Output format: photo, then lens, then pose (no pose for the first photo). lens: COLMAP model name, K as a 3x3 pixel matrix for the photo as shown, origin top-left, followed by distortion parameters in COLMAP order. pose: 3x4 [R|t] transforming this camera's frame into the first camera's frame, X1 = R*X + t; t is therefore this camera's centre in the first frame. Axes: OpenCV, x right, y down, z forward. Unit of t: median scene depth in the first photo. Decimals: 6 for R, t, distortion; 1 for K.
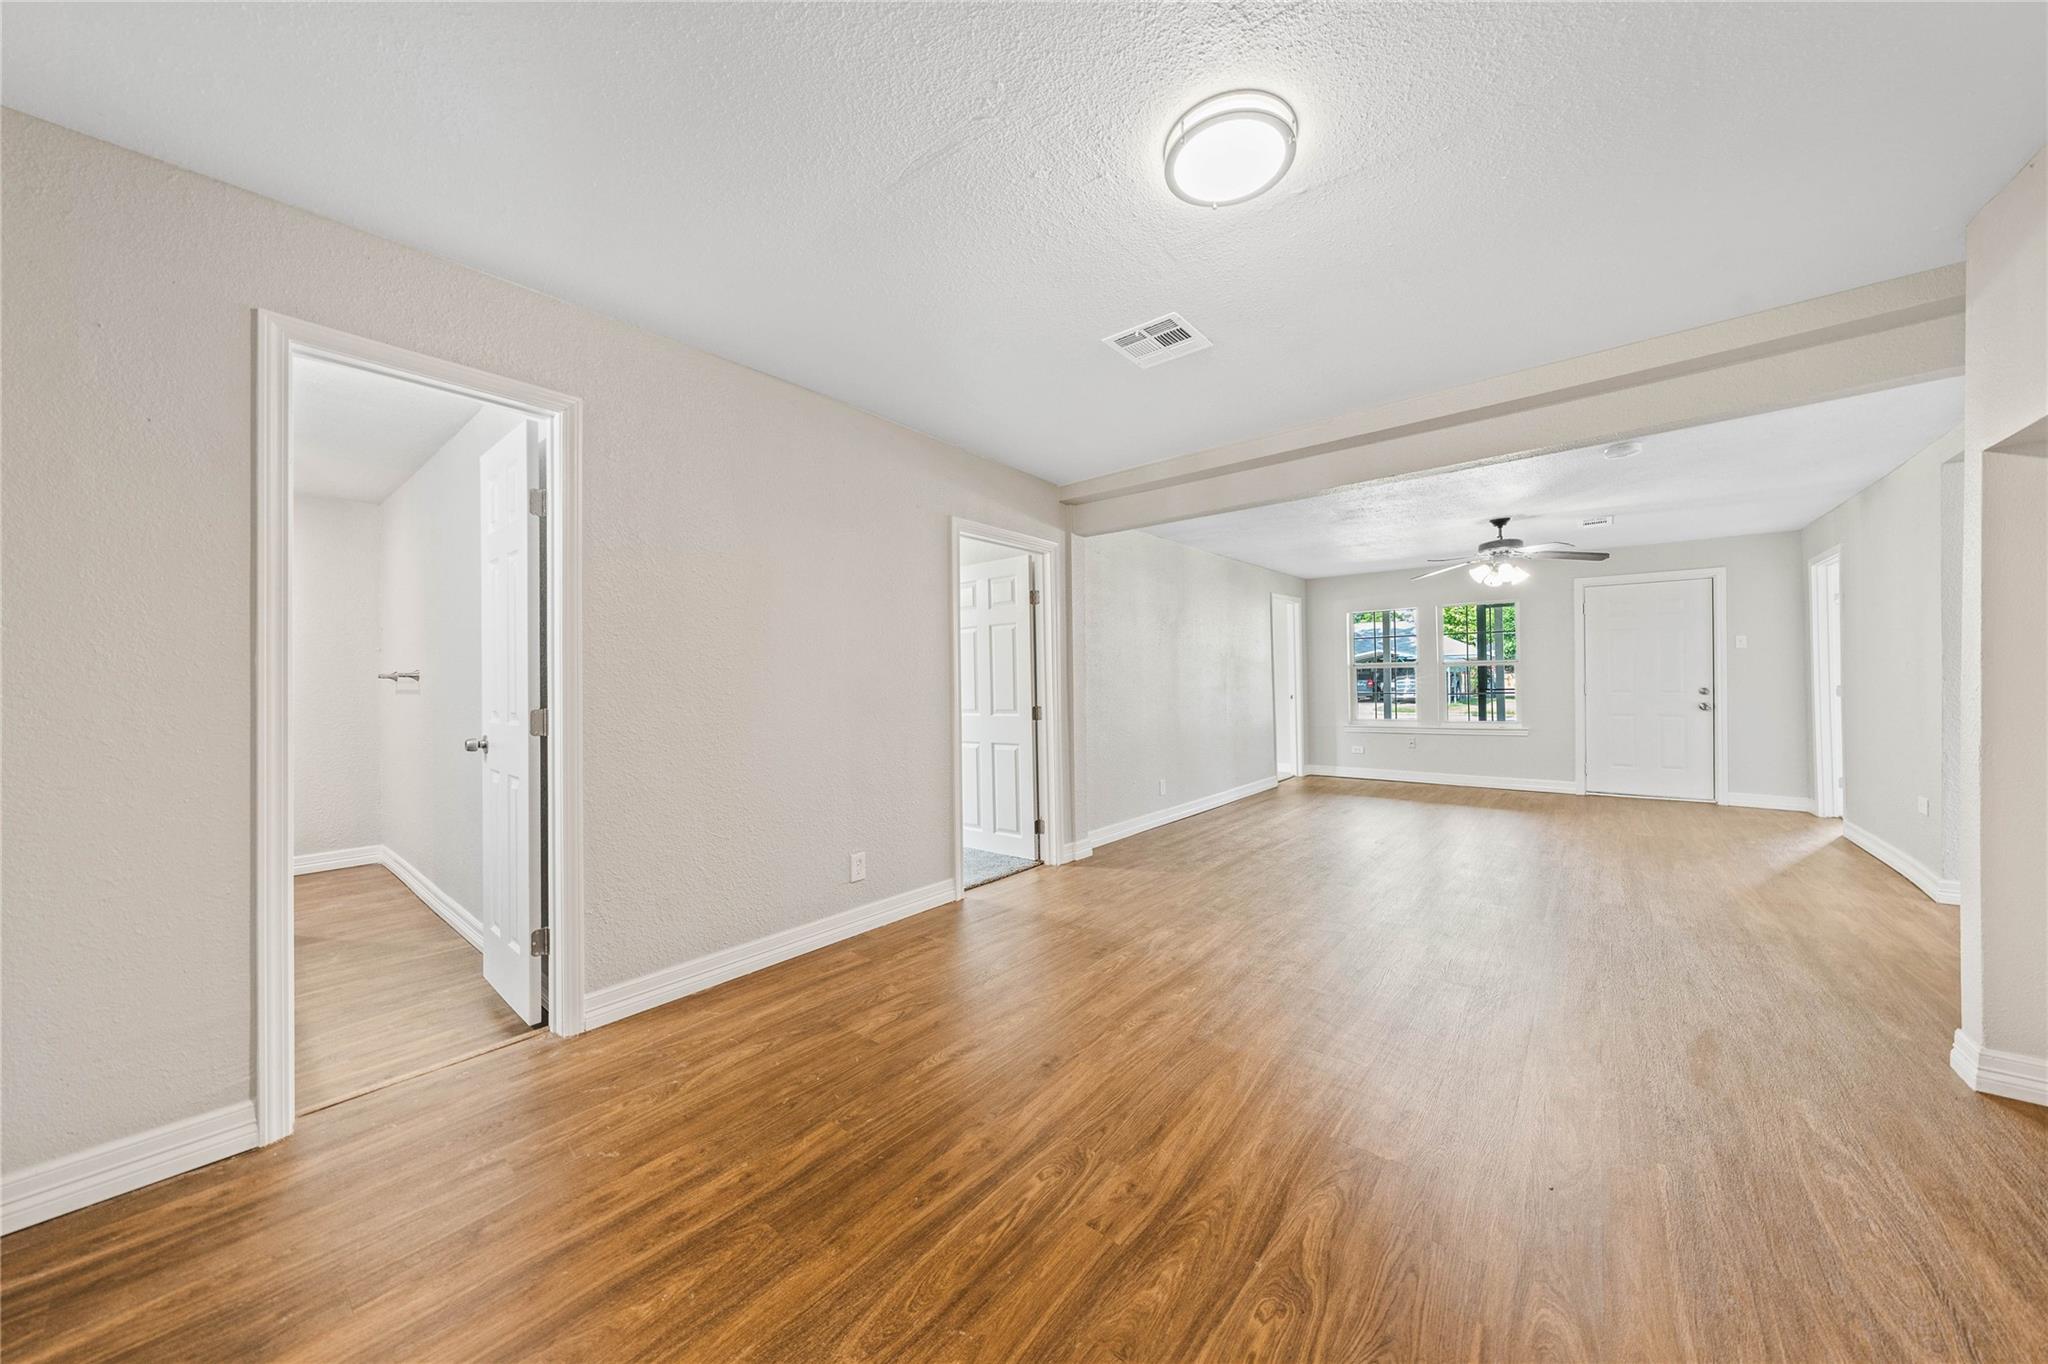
lens RADIAL K [[688.5, 0, 1027.2], [0, 688.5, 674.2], [0, 0, 1]] dist [-0.001312, 0.000004]
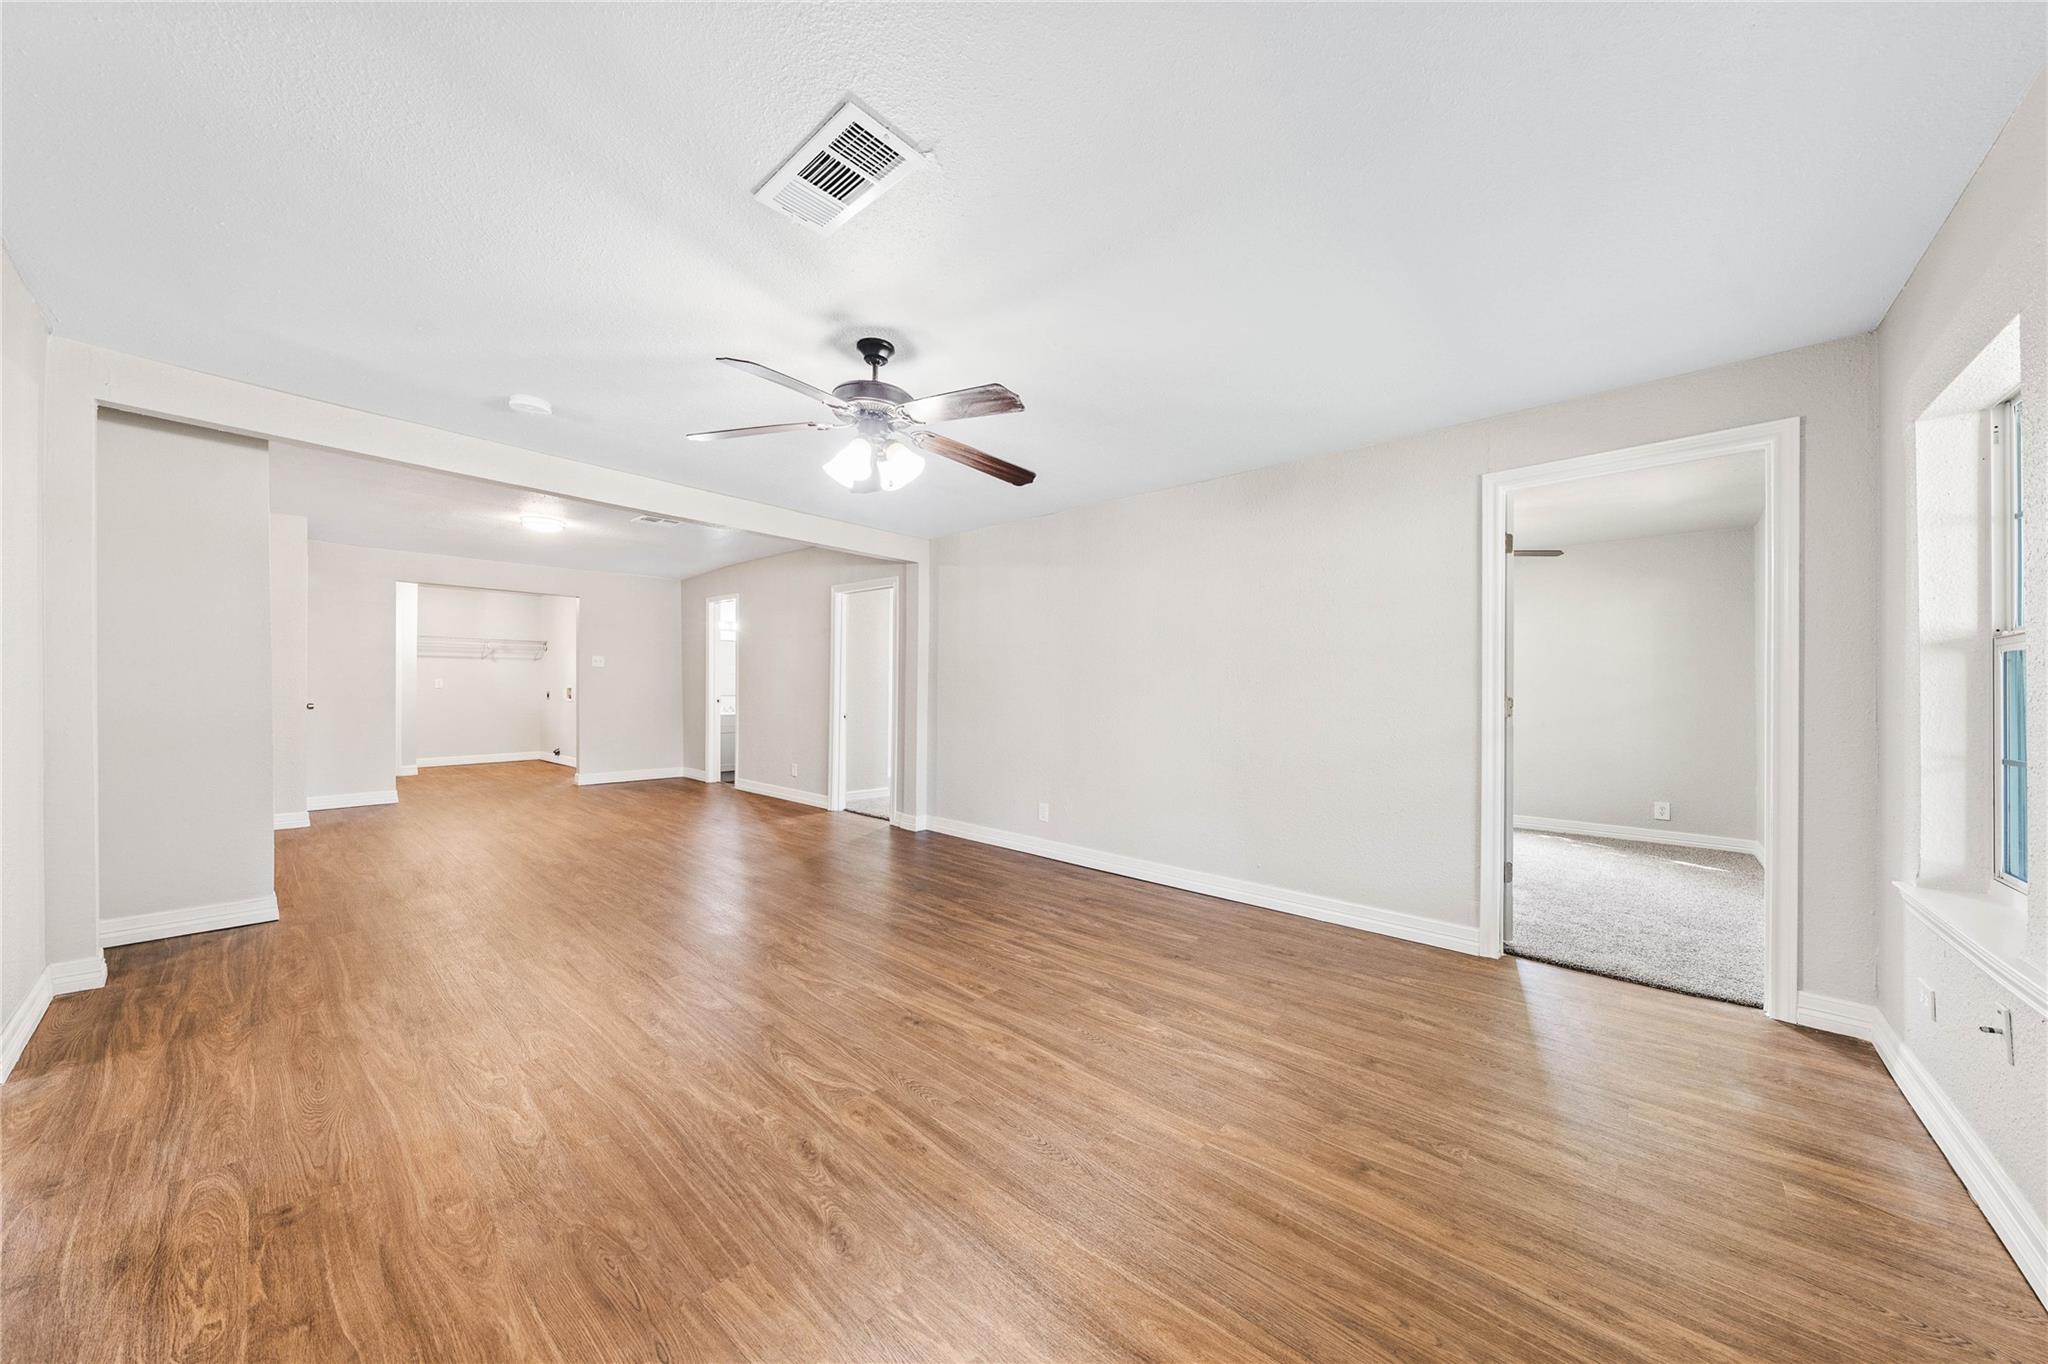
lens RADIAL K [[702.1, 0, 1027.8], [0, 702.1, 680.2], [0, 0, 1]] dist [-0.001285, -0.000238]
pose [[-0.037804, 0.003294, -0.999280, 0.932076], [0.000052, 0.999995, 0.003294, 0.001085], [0.999285, 0.000073, -0.037804, 0.901970]]
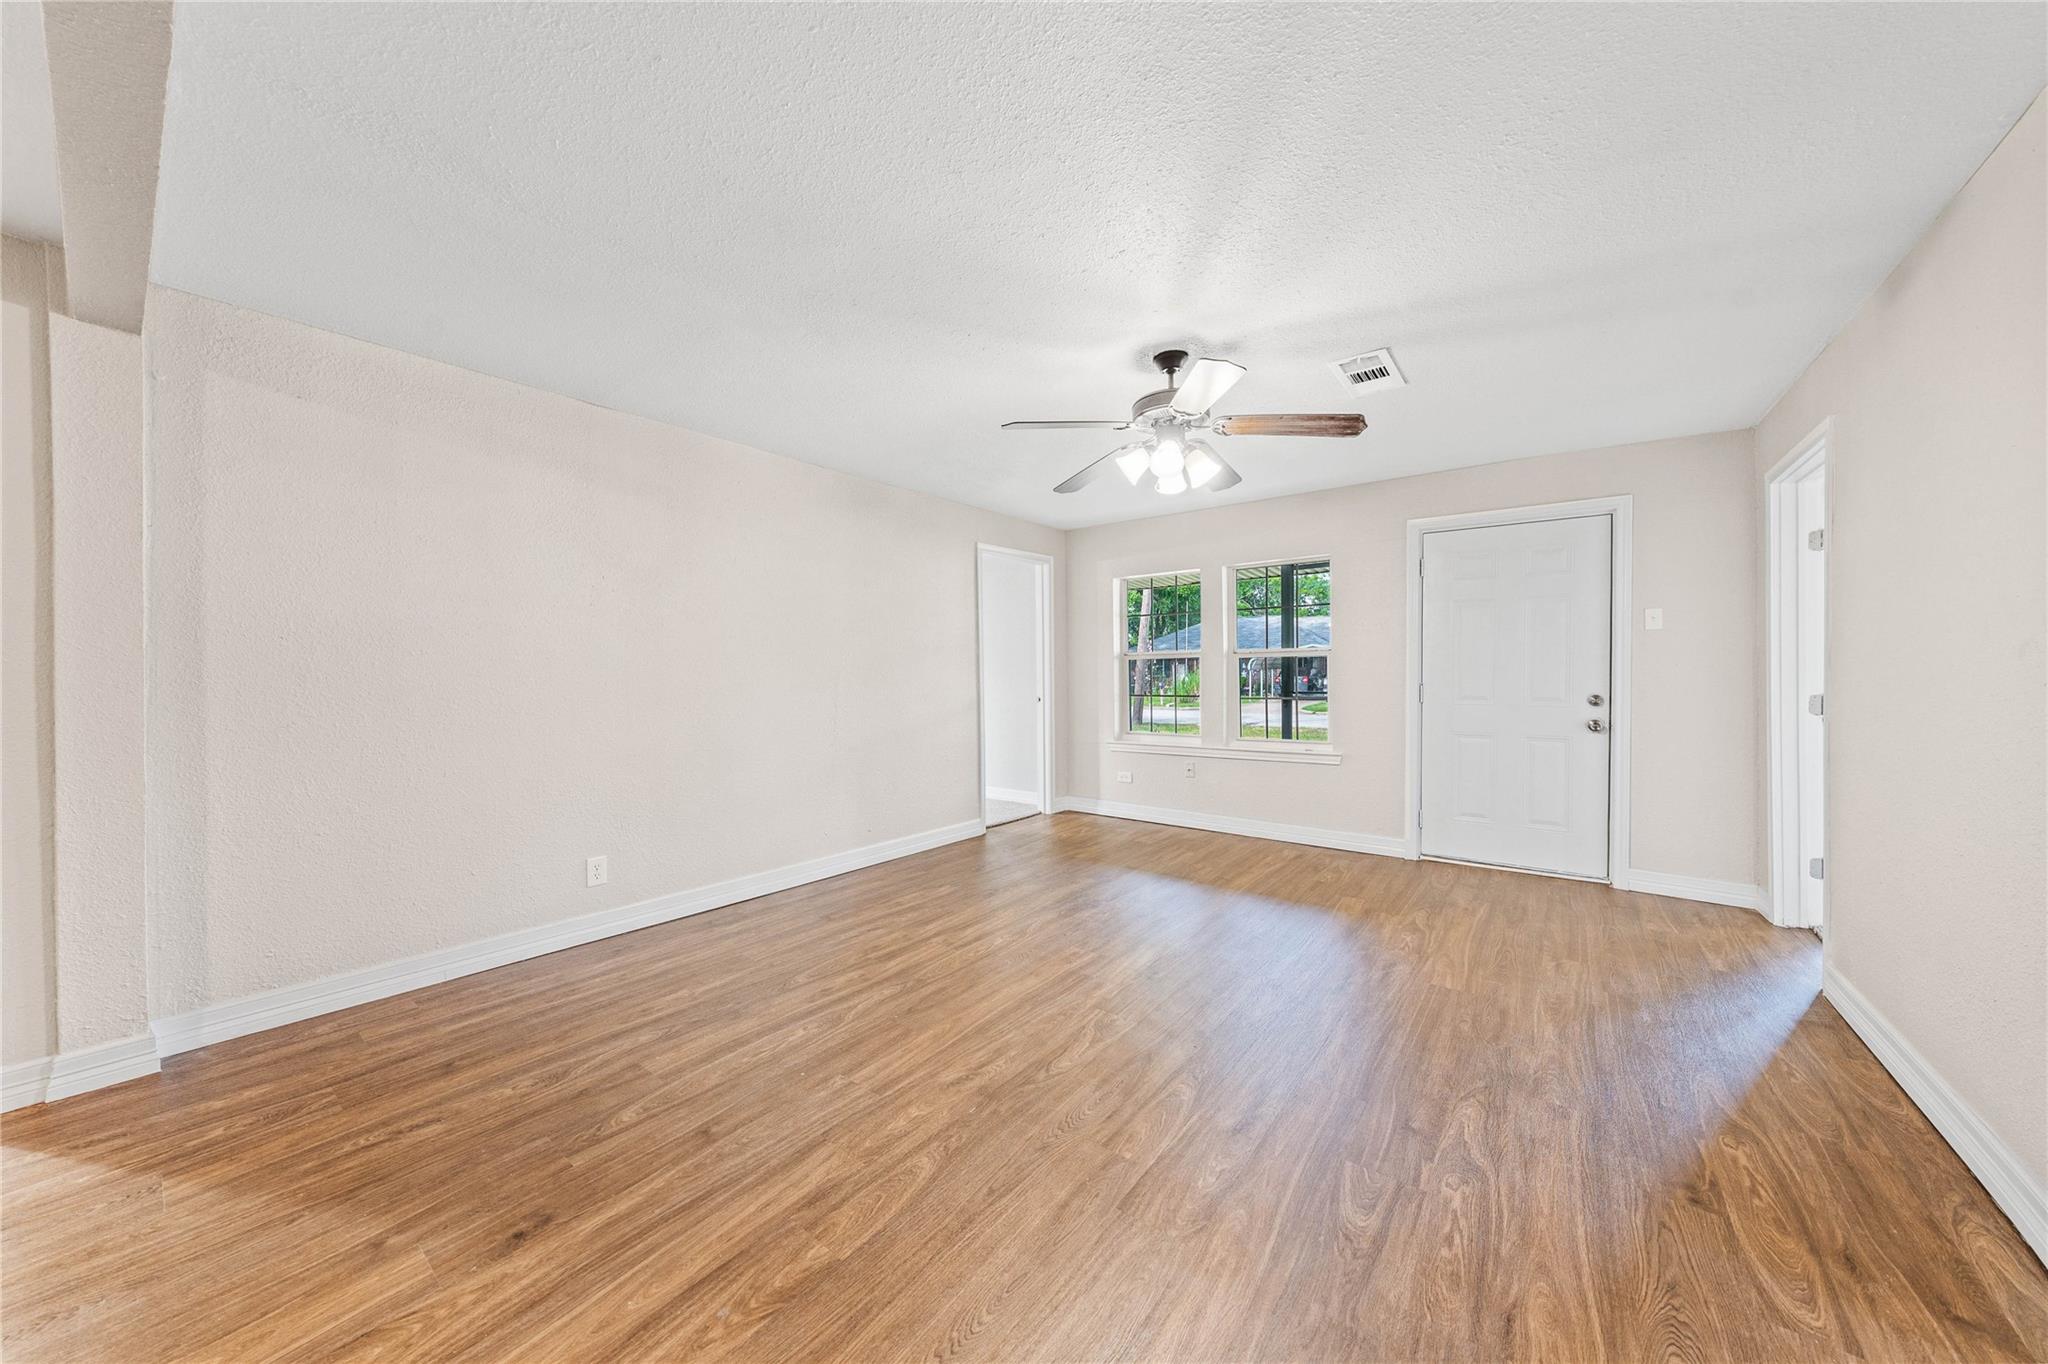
lens RADIAL K [[688.5, 0, 1027.2], [0, 688.5, 674.2], [0, 0, 1]] dist [-0.001312, 0.000004]
pose [[0.999258, 0.011779, 0.036664, 0.457405], [-0.012215, 0.999857, 0.011695, 0.000232], [-0.036521, -0.012134, 0.999259, 0.408378]]
